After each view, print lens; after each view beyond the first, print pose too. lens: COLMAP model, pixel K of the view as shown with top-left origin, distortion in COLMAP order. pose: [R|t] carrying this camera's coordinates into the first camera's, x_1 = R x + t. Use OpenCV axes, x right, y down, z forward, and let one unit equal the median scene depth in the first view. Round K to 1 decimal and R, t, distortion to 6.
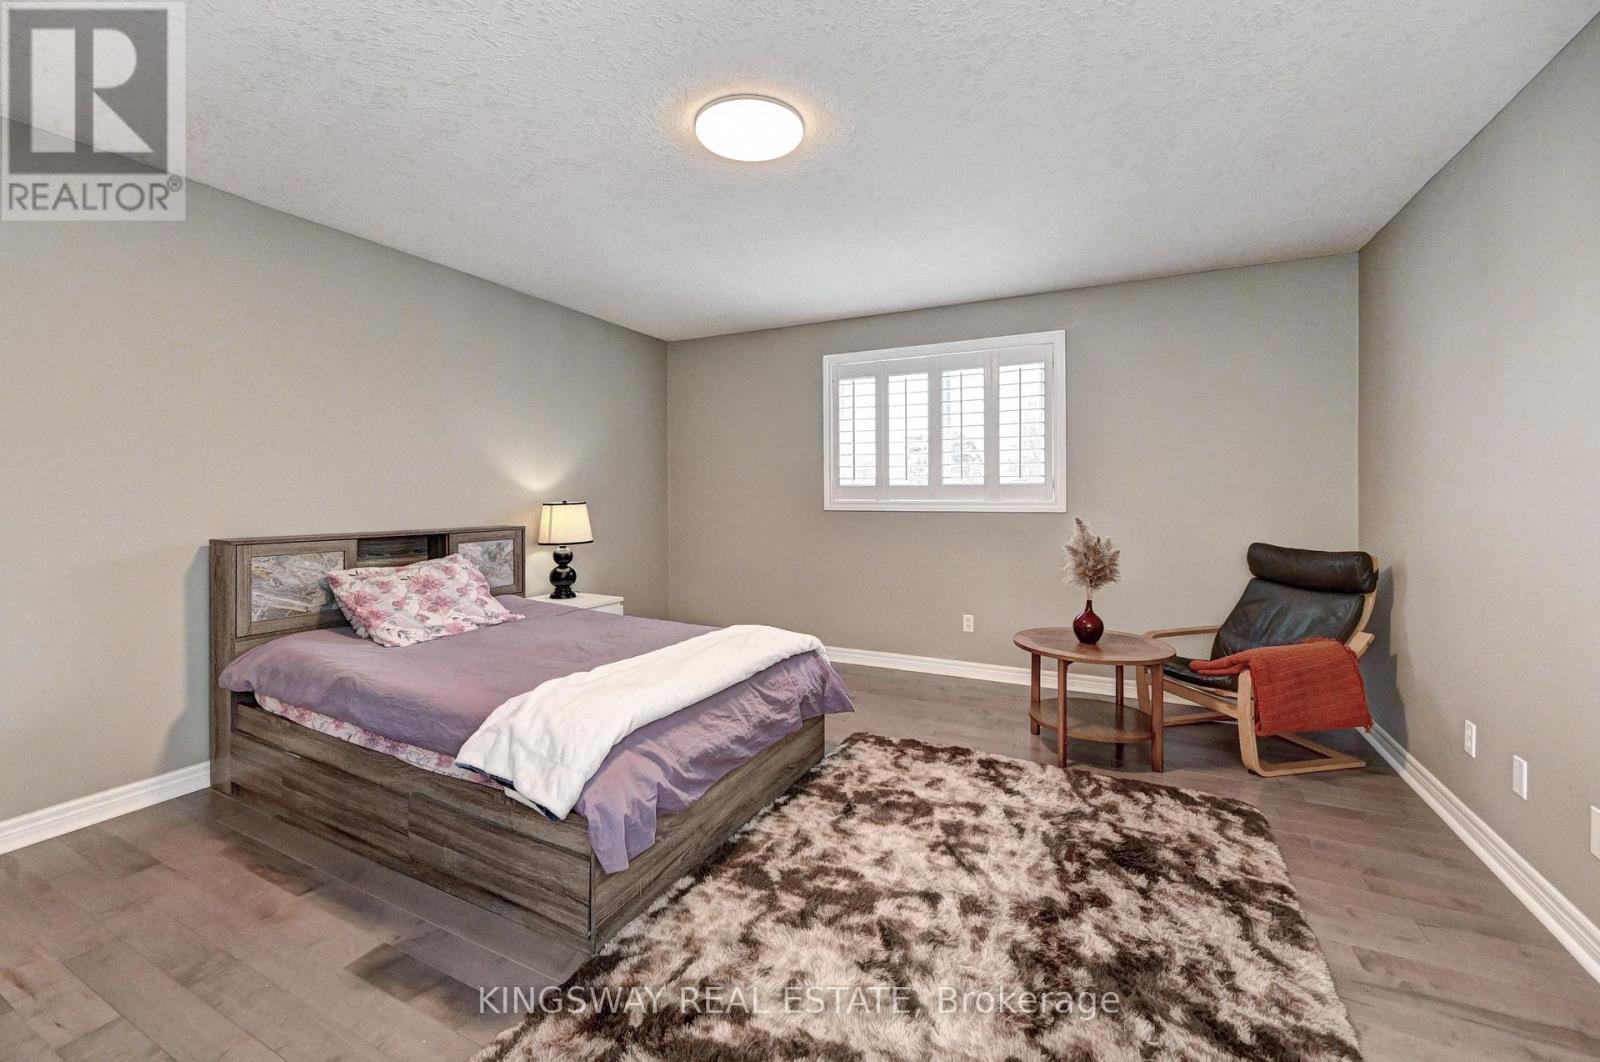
lens RADIAL K [[661.9, 0, 779.3], [0, 661.9, 491.4], [0, 0, 1]] dist [-0.000523, -0.000018]
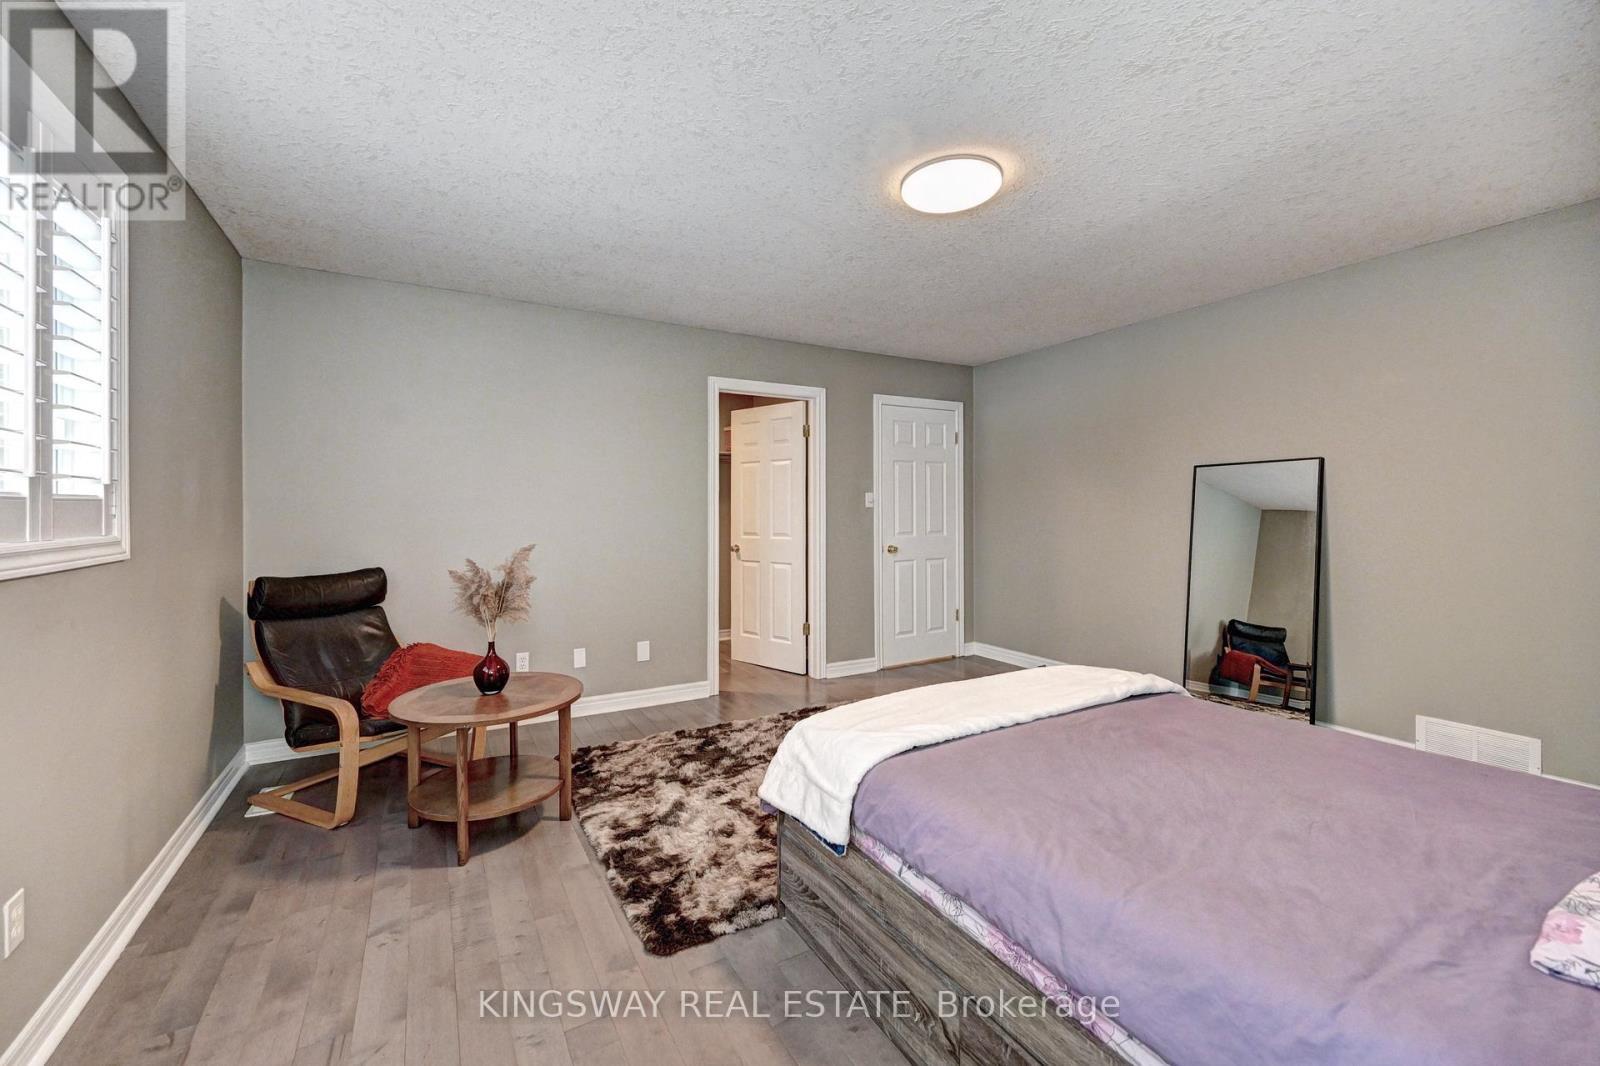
lens RADIAL K [[641.3, 0, 778.0], [0, 641.3, 519.5], [0, 0, 1]] dist [-0.000010, 0.000109]
pose [[-0.837105, 0.000191, 0.547042, -0.338629], [0.000831, 0.999999, 0.000922, 0.009762], [-0.547042, 0.001226, -0.837104, 1.825145]]
